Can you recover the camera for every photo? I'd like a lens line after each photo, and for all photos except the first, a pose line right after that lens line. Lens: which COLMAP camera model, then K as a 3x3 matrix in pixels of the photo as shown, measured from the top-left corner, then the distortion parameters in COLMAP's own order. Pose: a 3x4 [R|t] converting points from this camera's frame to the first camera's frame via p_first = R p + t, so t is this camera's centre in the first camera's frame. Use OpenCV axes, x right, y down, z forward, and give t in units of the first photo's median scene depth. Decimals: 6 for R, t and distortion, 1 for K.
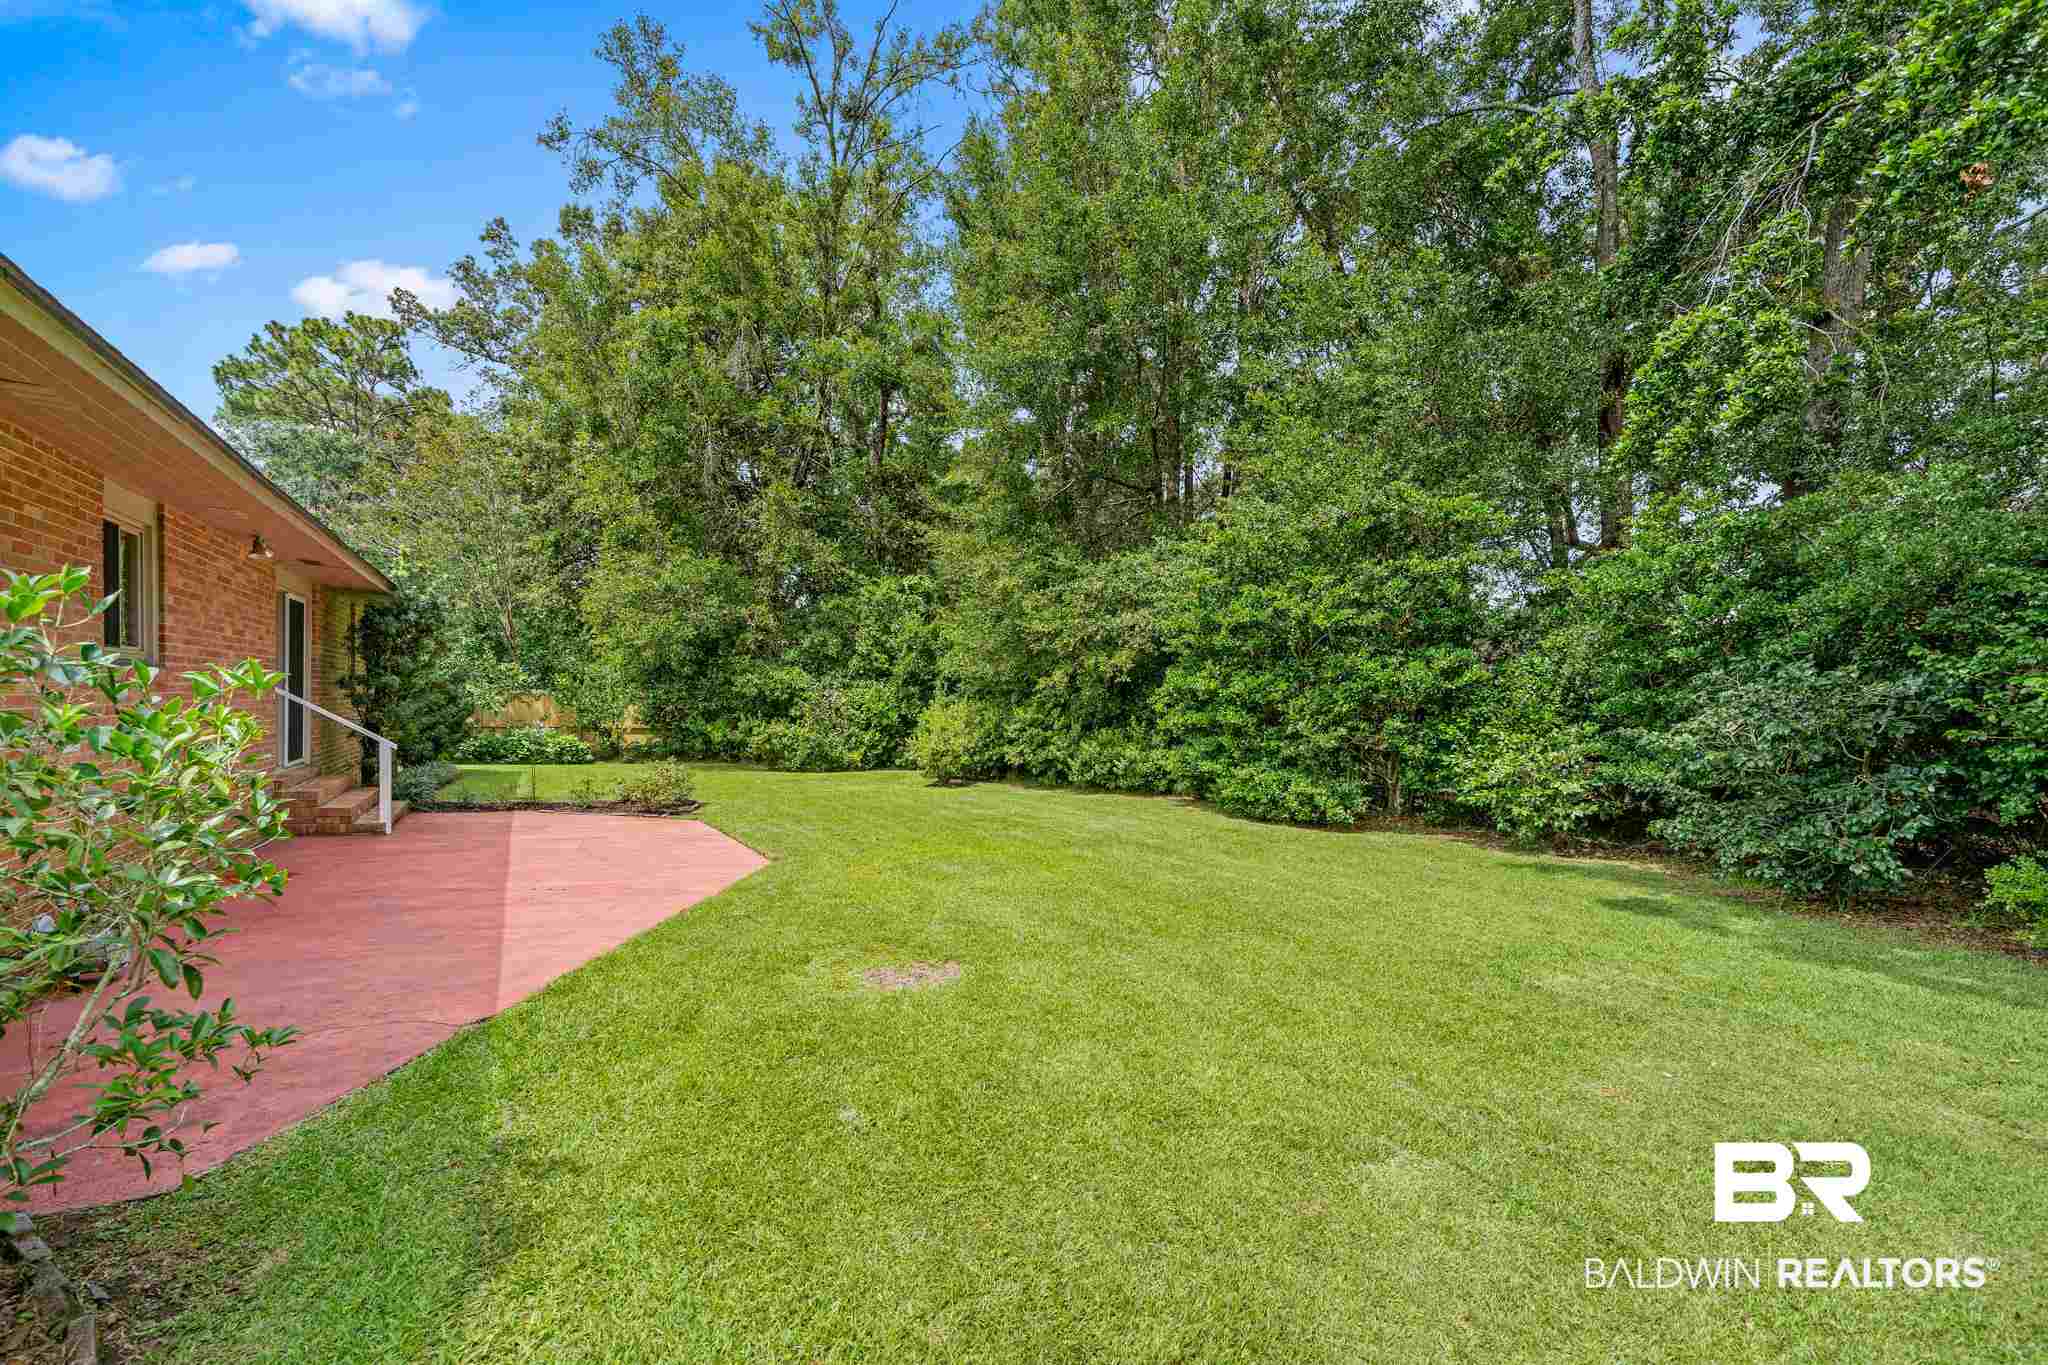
lens RADIAL K [[829.1, 0, 1022.5], [0, 829.1, 699.6], [0, 0, 1]] dist [-0.000055, 0.000025]
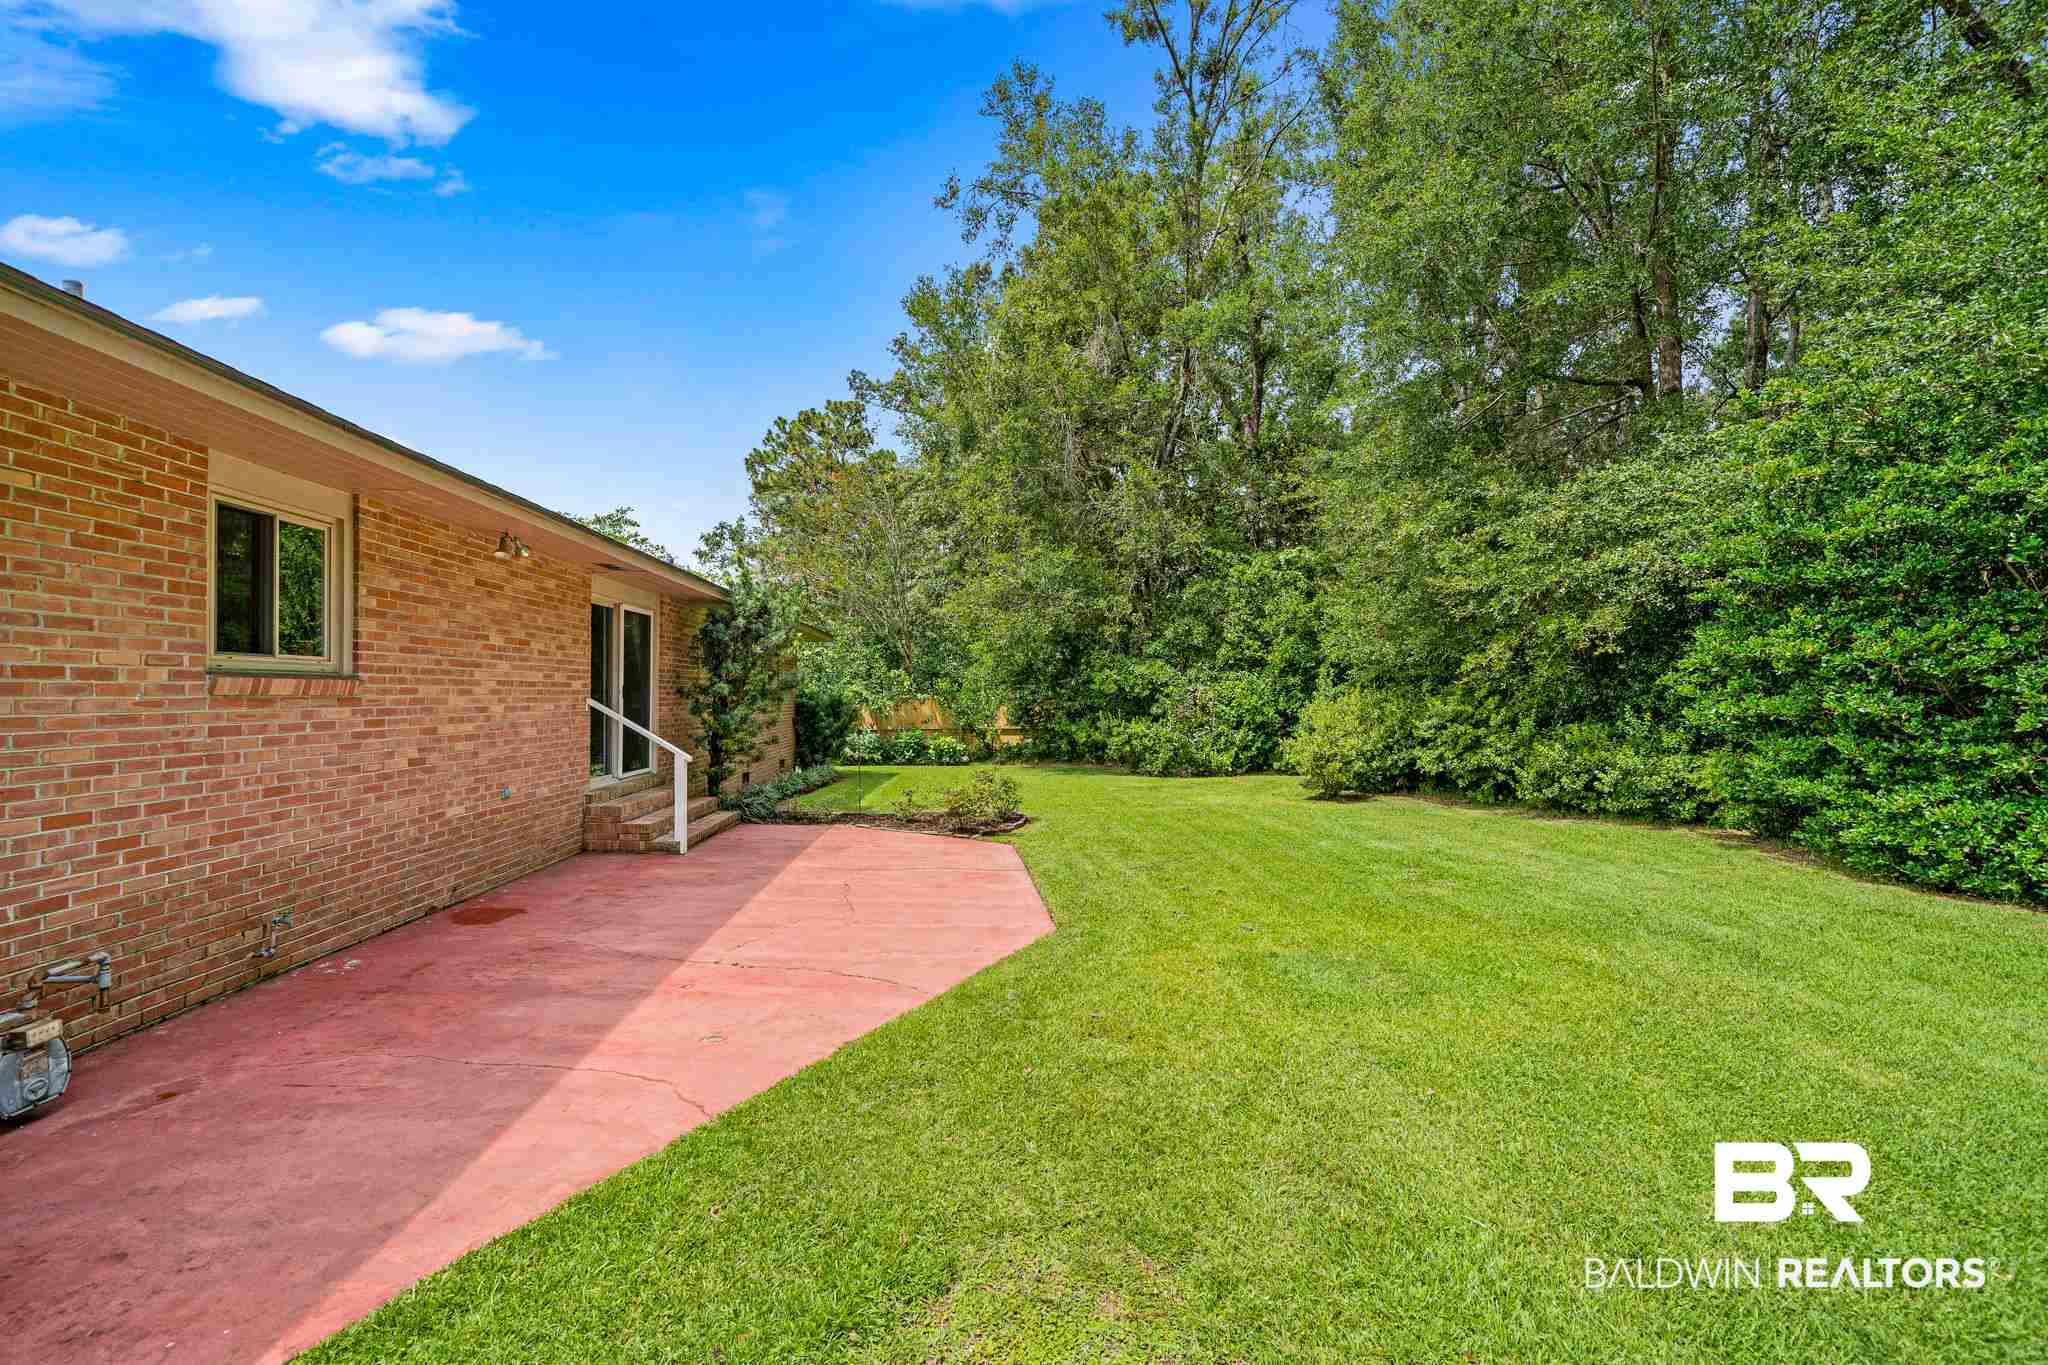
lens RADIAL K [[829.1, 0, 1022.5], [0, 829.1, 699.6], [0, 0, 1]] dist [-0.000055, 0.000025]
pose [[0.895654, -0.028614, -0.443831, -0.004674], [0.030786, 0.999523, -0.002314, 0.001755], [0.443686, -0.011591, 0.896108, 0.142721]]
